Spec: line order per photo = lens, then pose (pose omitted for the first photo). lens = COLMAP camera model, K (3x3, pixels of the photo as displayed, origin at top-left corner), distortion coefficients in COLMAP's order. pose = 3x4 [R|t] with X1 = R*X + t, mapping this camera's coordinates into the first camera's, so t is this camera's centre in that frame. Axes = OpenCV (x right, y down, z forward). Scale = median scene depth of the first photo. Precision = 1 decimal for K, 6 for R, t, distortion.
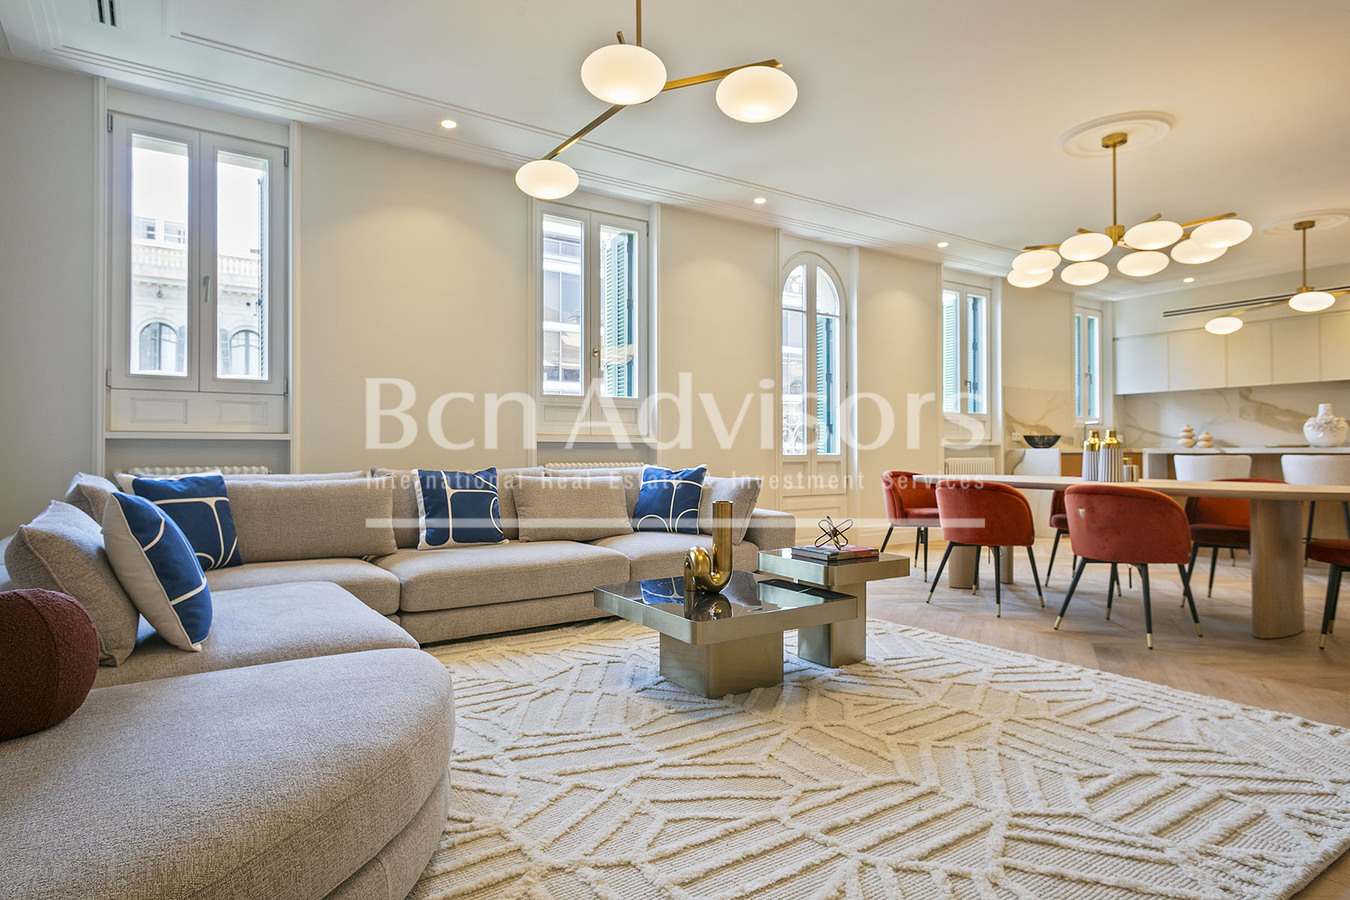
lens RADIAL K [[775.3, 0, 680.8], [0, 775.3, 440.1], [0, 0, 1]] dist [0.025963, -0.008300]
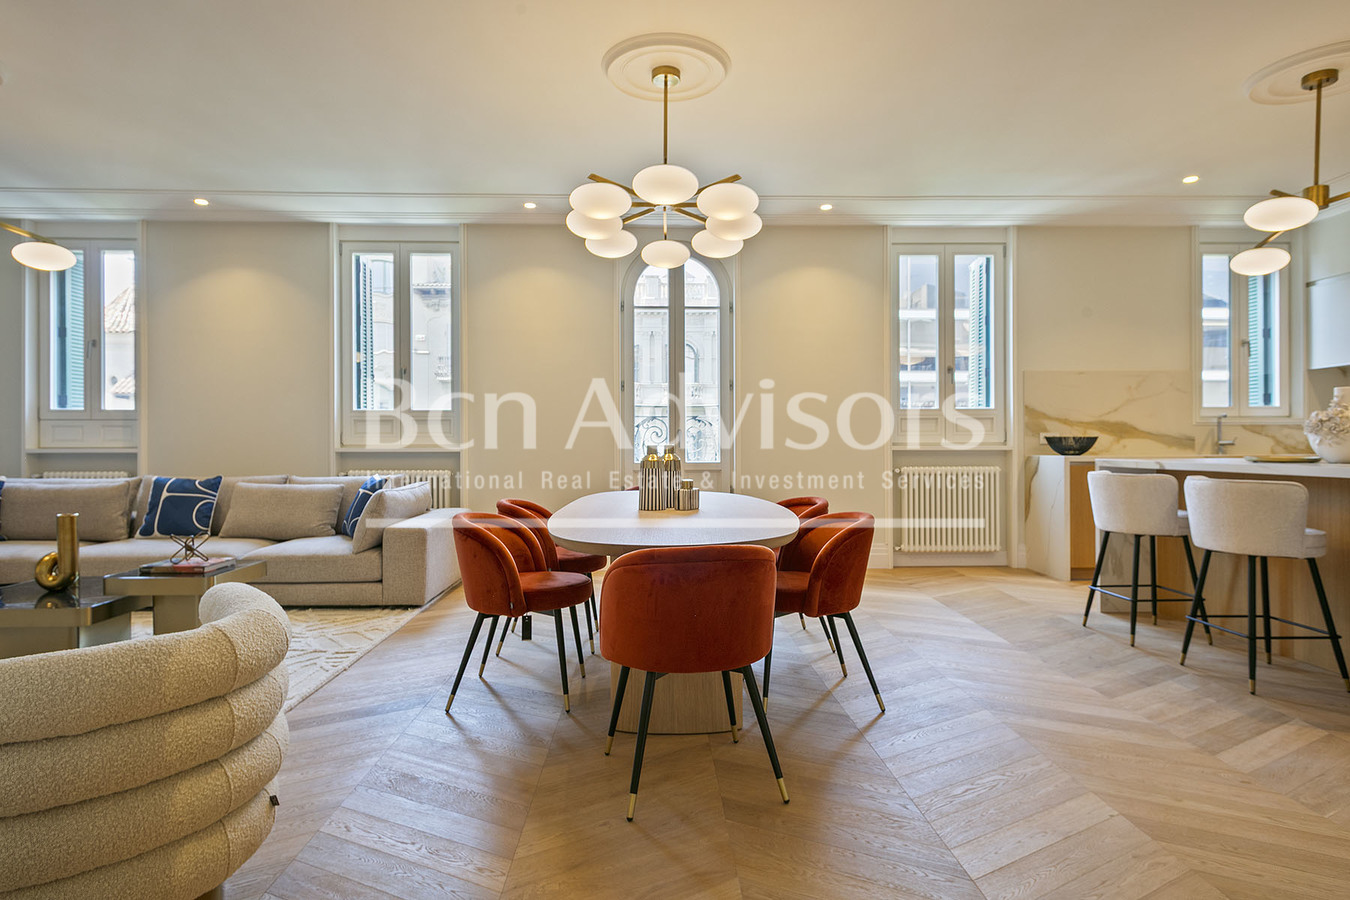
lens RADIAL K [[775.3, 0, 668.3], [0, 775.3, 443.1], [0, 0, 1]] dist [0.025963, -0.008300]
pose [[0.837201, -0.002770, -0.546888, 0.550021], [0.010493, 0.999884, 0.010999, -0.011989], [0.546794, -0.014947, 0.837134, 0.191424]]
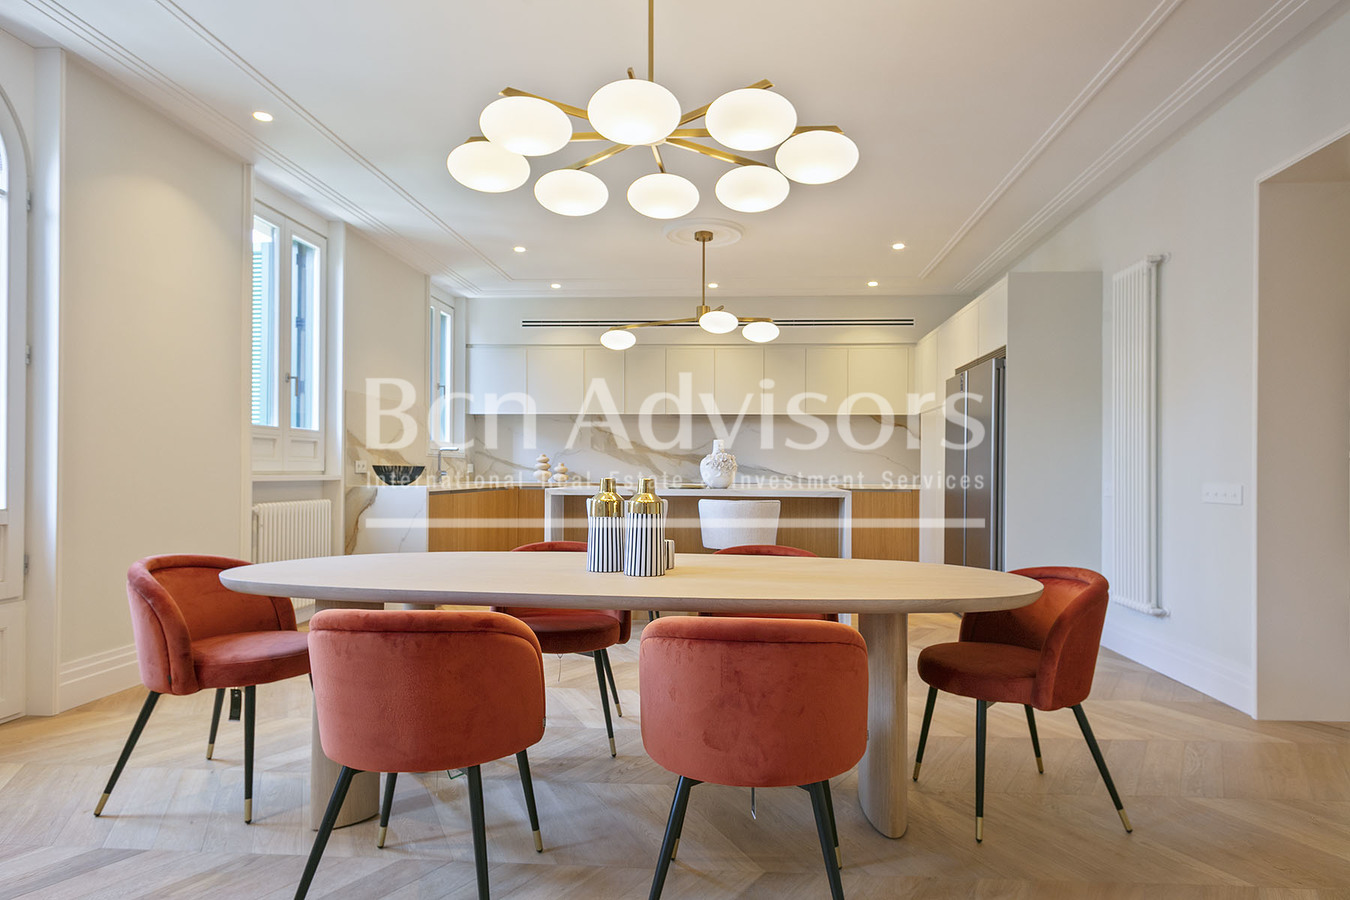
lens RADIAL K [[775.3, 0, 704.4], [0, 775.3, 467.8], [0, 0, 1]] dist [0.025963, -0.008300]
pose [[0.618475, 0.009971, 0.785742, 0.085693], [-0.021585, 0.999758, 0.004303, -0.013091], [-0.785508, -0.019622, 0.618540, 0.357001]]
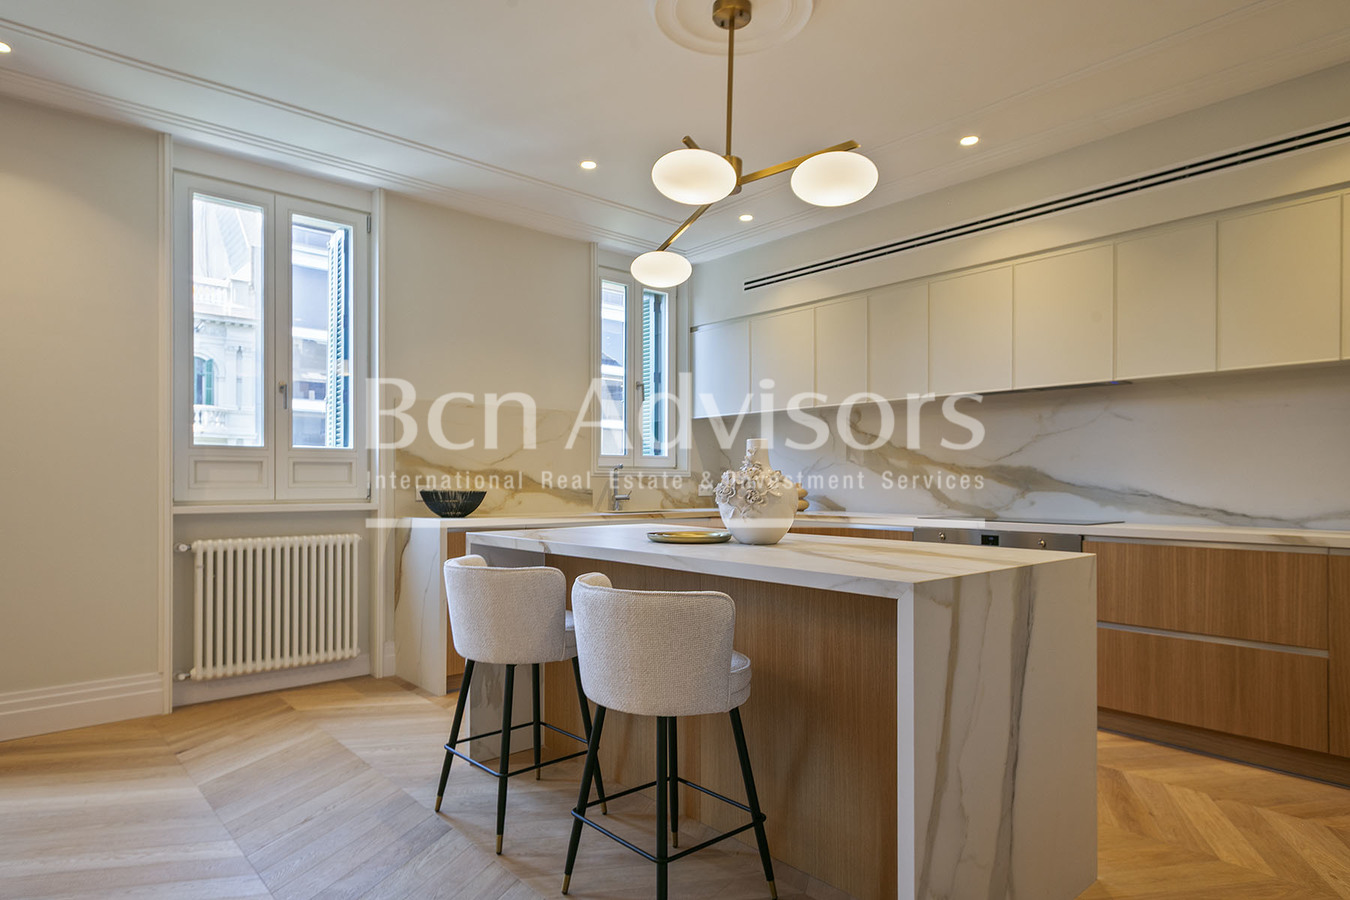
lens RADIAL K [[775.3, 0, 666.4], [0, 775.3, 473.0], [0, 0, 1]] dist [0.025963, -0.008300]
pose [[0.994703, 0.005377, 0.102647, 0.556940], [-0.005960, 0.999968, 0.005368, -0.022233], [-0.102614, -0.005951, 0.994703, 0.462853]]
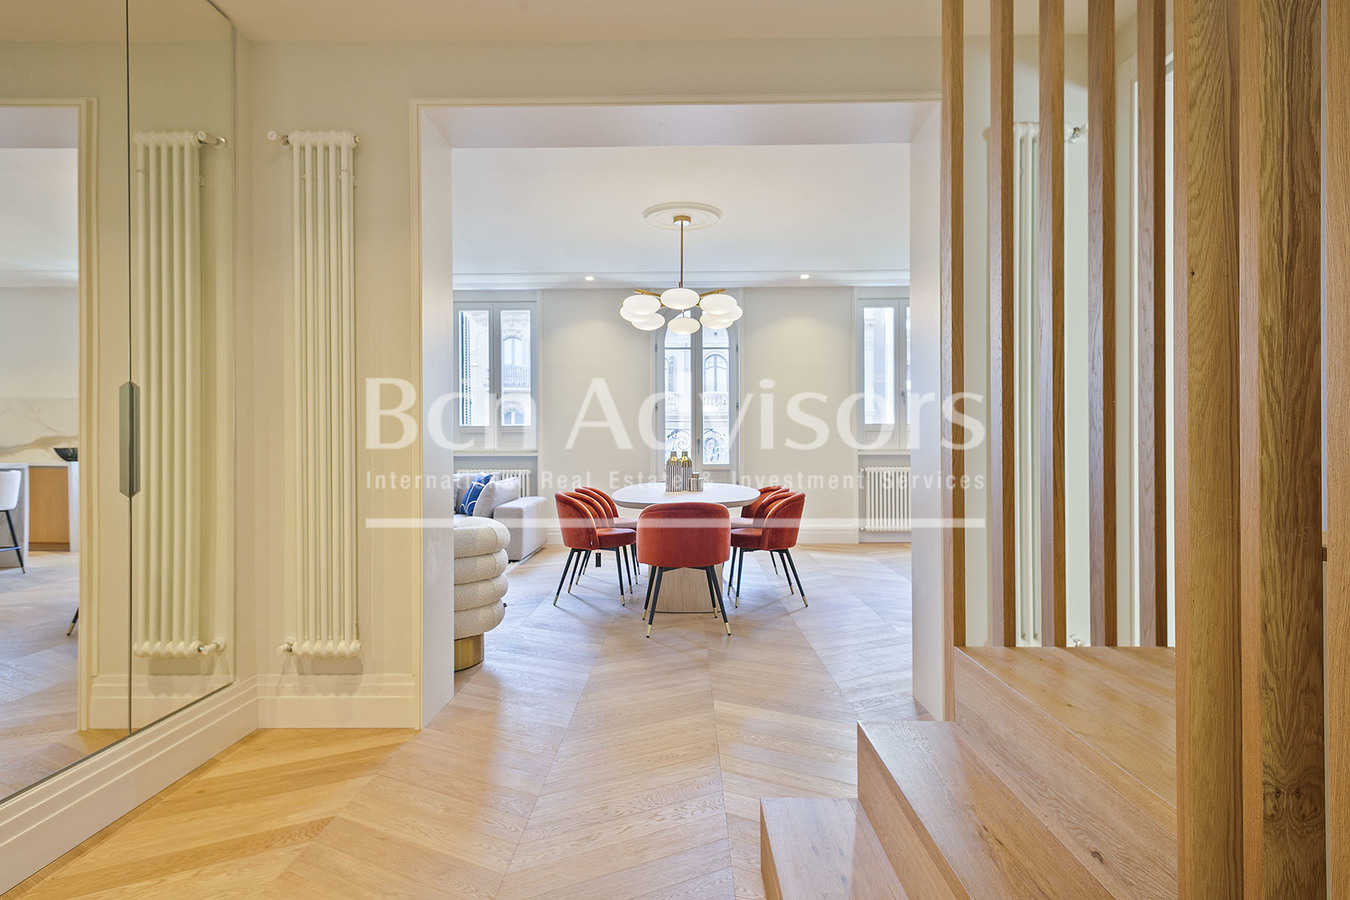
lens RADIAL K [[775.3, 0, 671.8], [0, 775.3, 449.8], [0, 0, 1]] dist [0.025963, -0.008300]
pose [[0.814094, -0.002589, -0.580728, 0.706982], [0.011683, 0.999861, 0.011920, -0.015673], [0.580616, -0.016489, 0.814010, -0.016600]]
